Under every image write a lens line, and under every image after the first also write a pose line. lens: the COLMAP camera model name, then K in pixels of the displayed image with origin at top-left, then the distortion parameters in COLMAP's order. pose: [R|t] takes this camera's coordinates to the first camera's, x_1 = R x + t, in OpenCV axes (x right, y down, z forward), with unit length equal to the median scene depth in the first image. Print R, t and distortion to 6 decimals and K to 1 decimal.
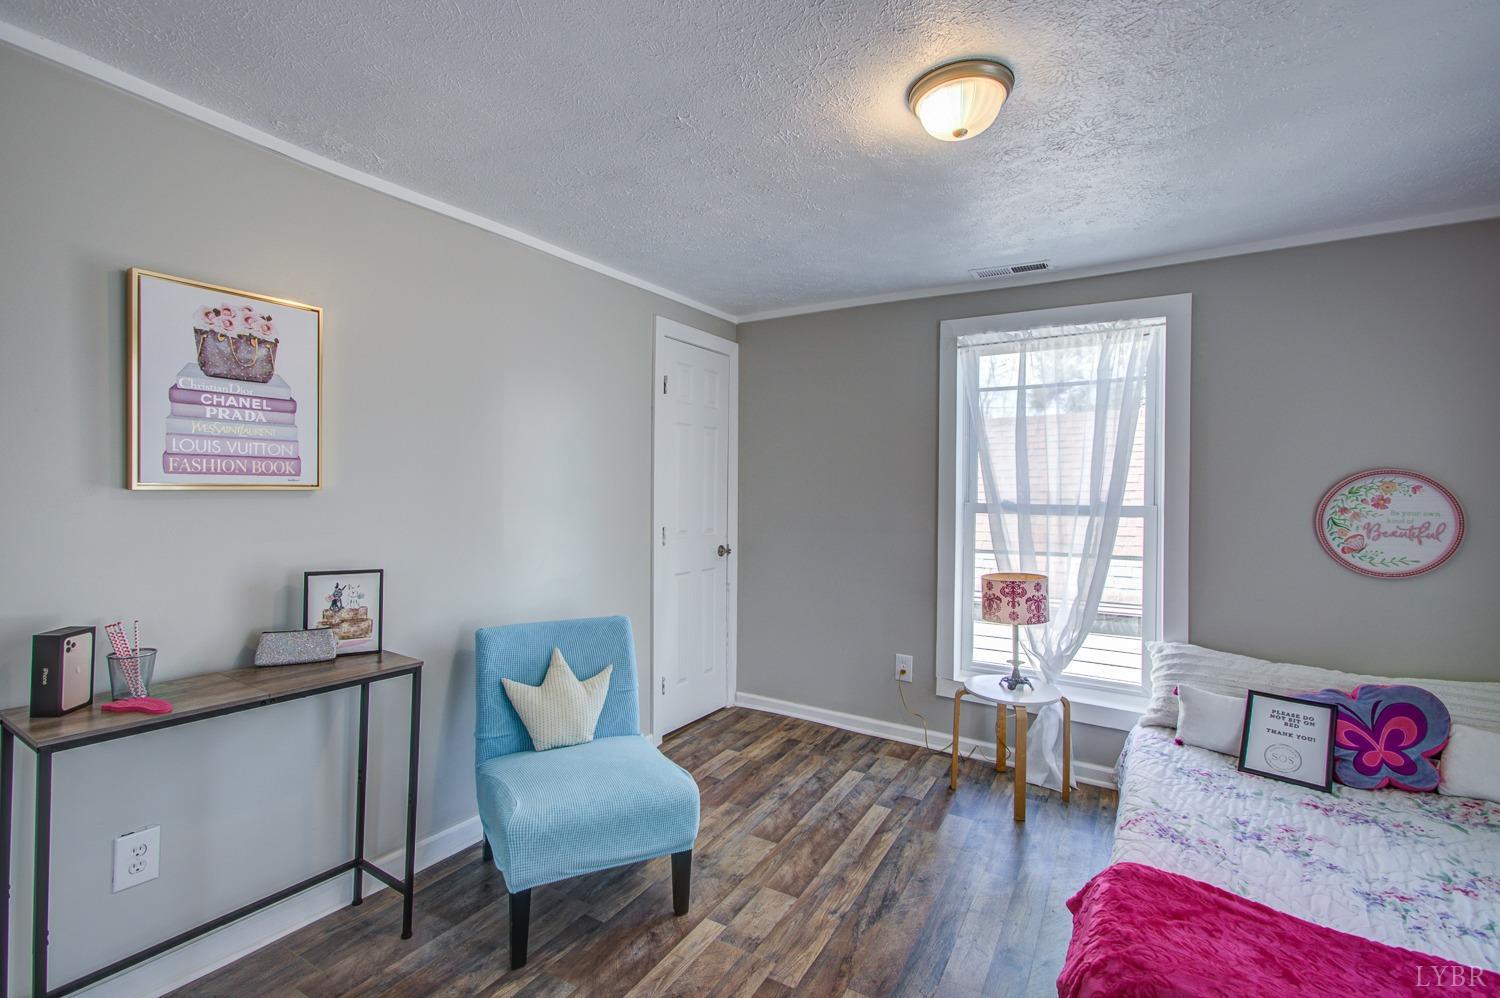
lens RADIAL K [[683.9, 0, 749.2], [0, 683.9, 494.1], [0, 0, 1]] dist [0.004270, 0.002404]
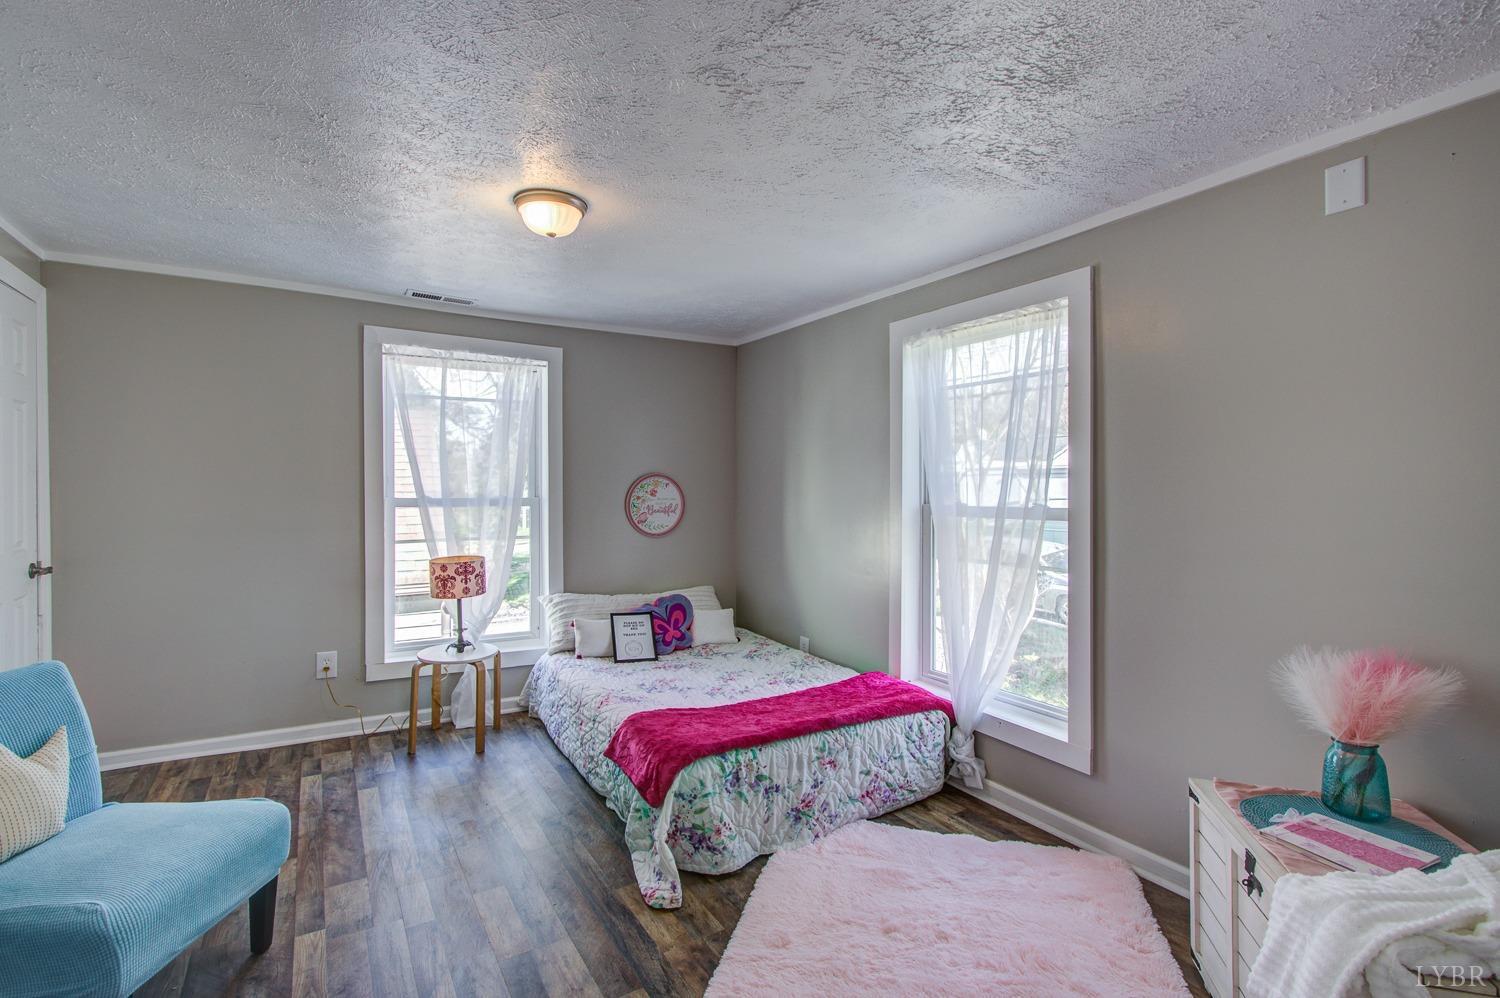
lens RADIAL K [[683.9, 0, 741.4], [0, 683.9, 492.4], [0, 0, 1]] dist [0.004270, 0.002404]
pose [[0.472323, -0.013445, 0.881323, -0.460011], [0.004367, 0.999907, 0.012914, -0.009640], [-0.881415, -0.002251, 0.472338, -0.002709]]
